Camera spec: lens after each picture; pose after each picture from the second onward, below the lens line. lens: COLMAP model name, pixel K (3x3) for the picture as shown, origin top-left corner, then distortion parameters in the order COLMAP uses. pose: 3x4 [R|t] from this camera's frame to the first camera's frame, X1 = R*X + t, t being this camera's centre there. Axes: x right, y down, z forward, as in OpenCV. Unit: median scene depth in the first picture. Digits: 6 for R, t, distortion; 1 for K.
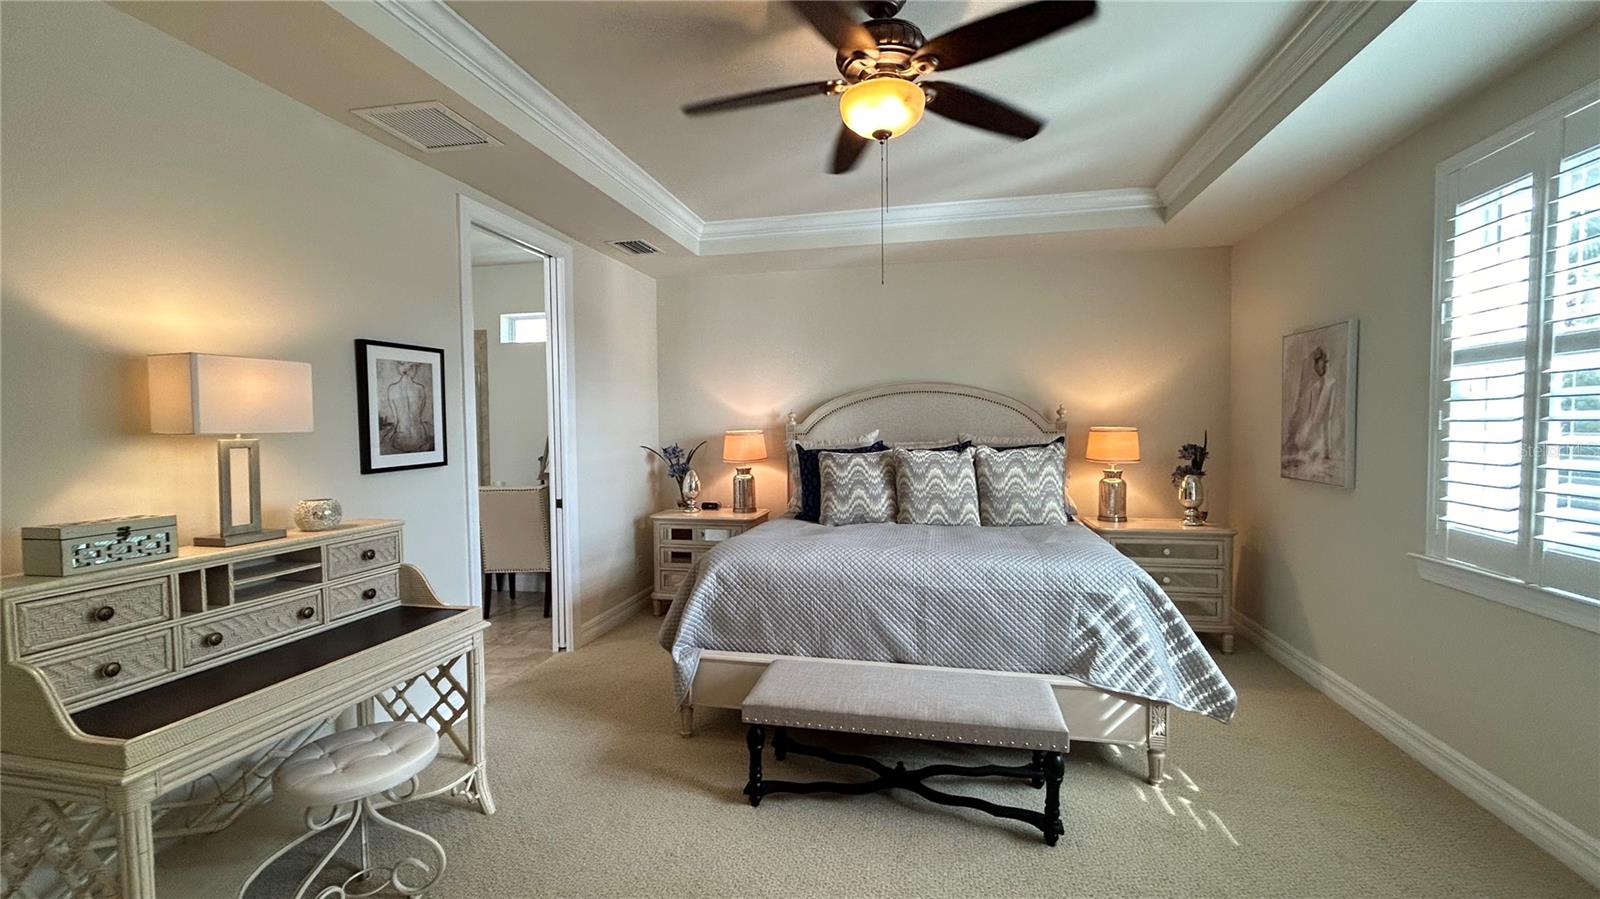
lens RADIAL K [[644.2, 0, 757.0], [0, 644.2, 446.6], [0, 0, 1]] dist [-0.001795, 0.001566]
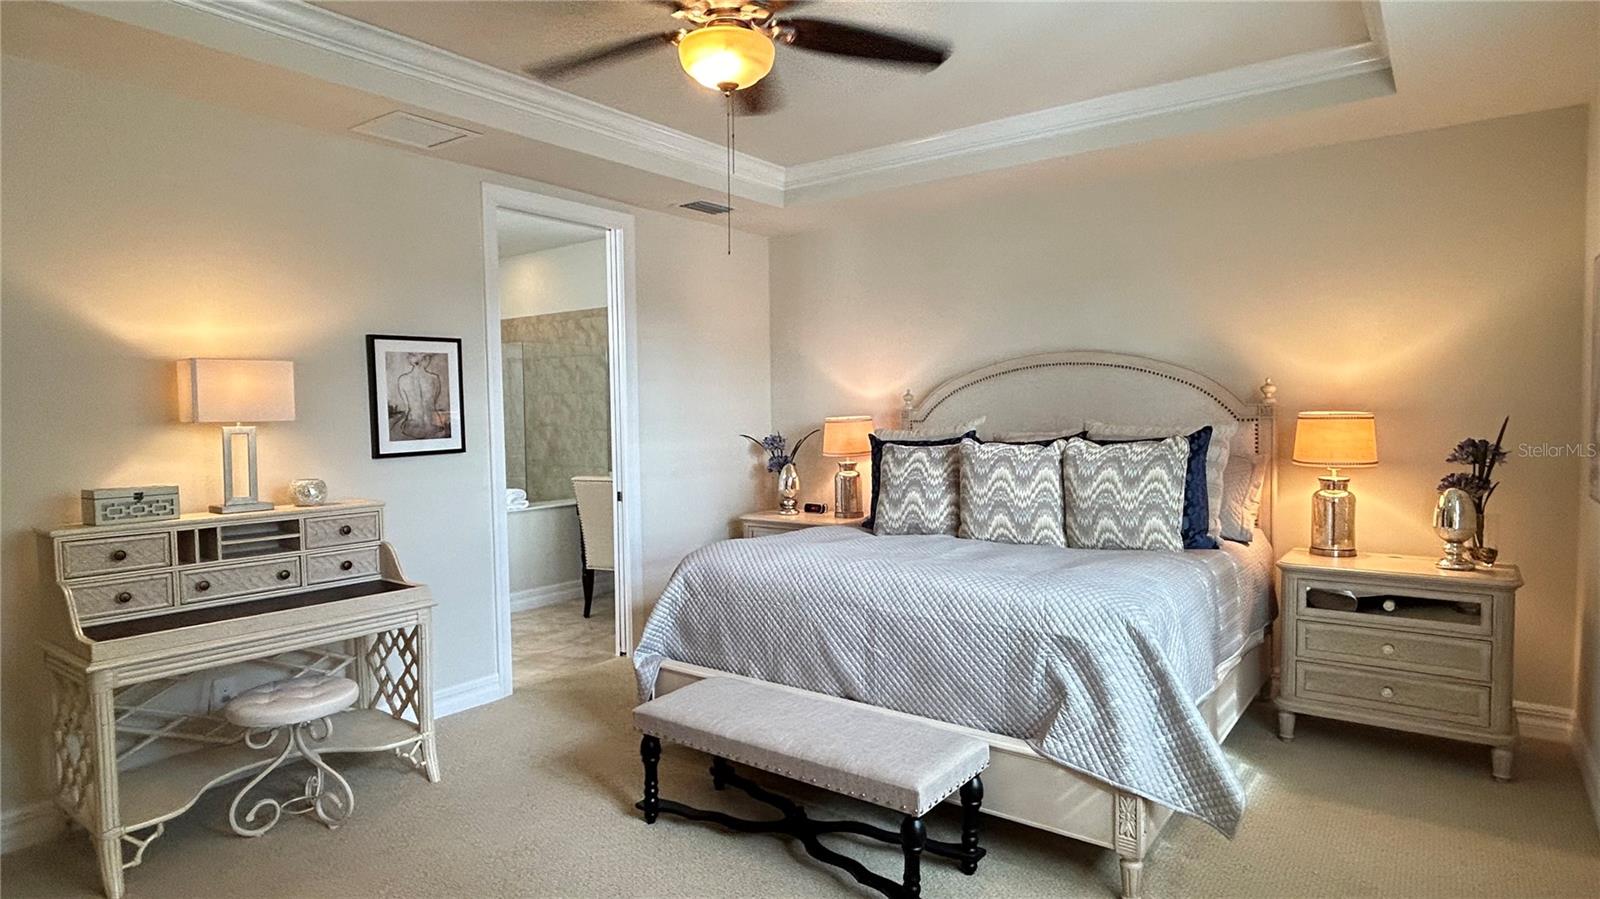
lens RADIAL K [[878.7, 0, 801.0], [0, 878.7, 446.1], [0, 0, 1]] dist [0.001959, -0.003567]
pose [[0.911152, 0.013986, -0.411833, 0.606888], [-0.008710, 0.999854, 0.014685, -0.005888], [0.411978, -0.009793, 0.911141, -0.051762]]
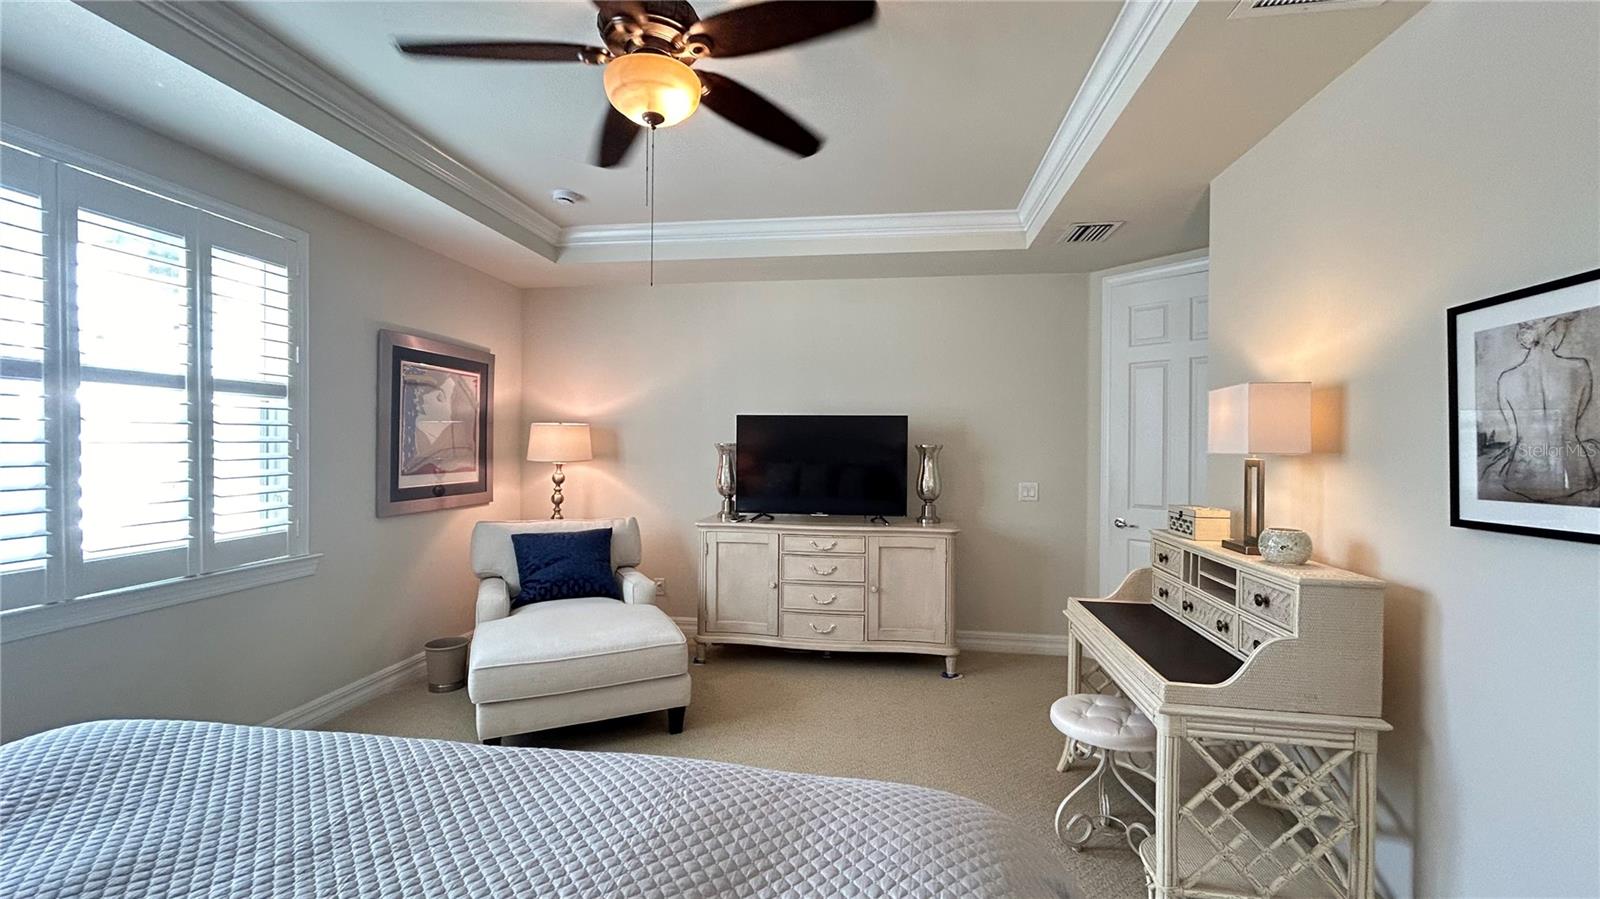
lens RADIAL K [[644.2, 0, 826.3], [0, 644.2, 445.7], [0, 0, 1]] dist [-0.001795, 0.001566]
pose [[-0.999998, 0.000158, -0.001817, 0.001070], [0.000101, 0.999500, 0.031621, -0.049688], [0.001821, 0.031621, -0.999498, 1.478455]]
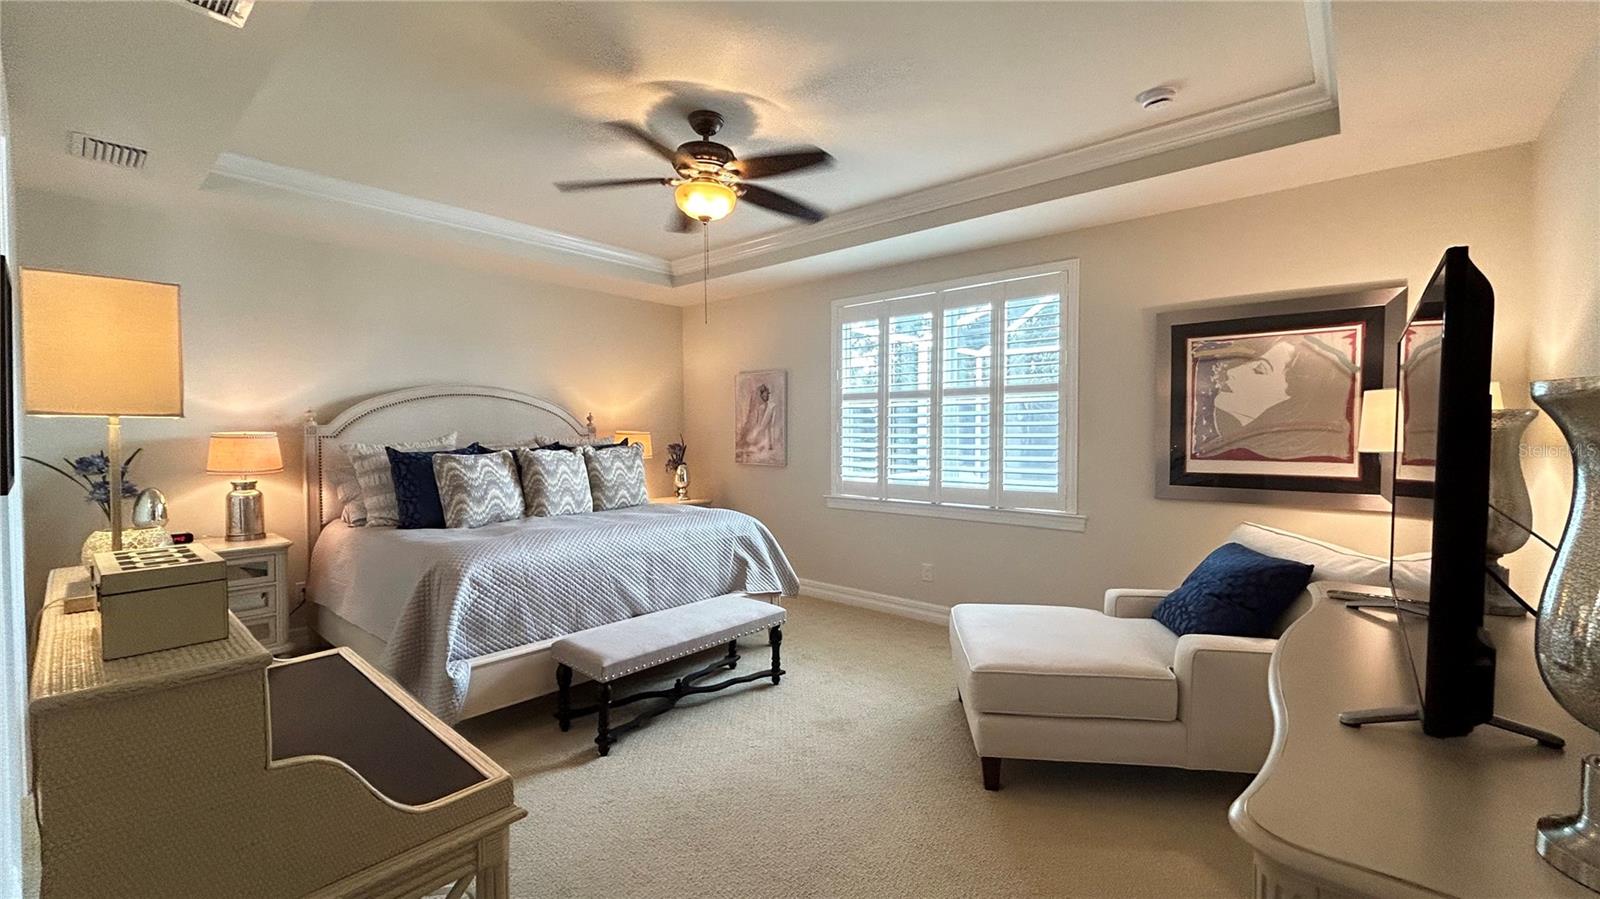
lens RADIAL K [[644.2, 0, 806.9], [0, 644.2, 449.7], [0, 0, 1]] dist [-0.001795, 0.001566]
pose [[0.475063, -0.016780, 0.879792, -0.645214], [0.025905, 0.999652, 0.005078, 0.014216], [-0.879570, 0.020378, 0.475332, 0.101208]]
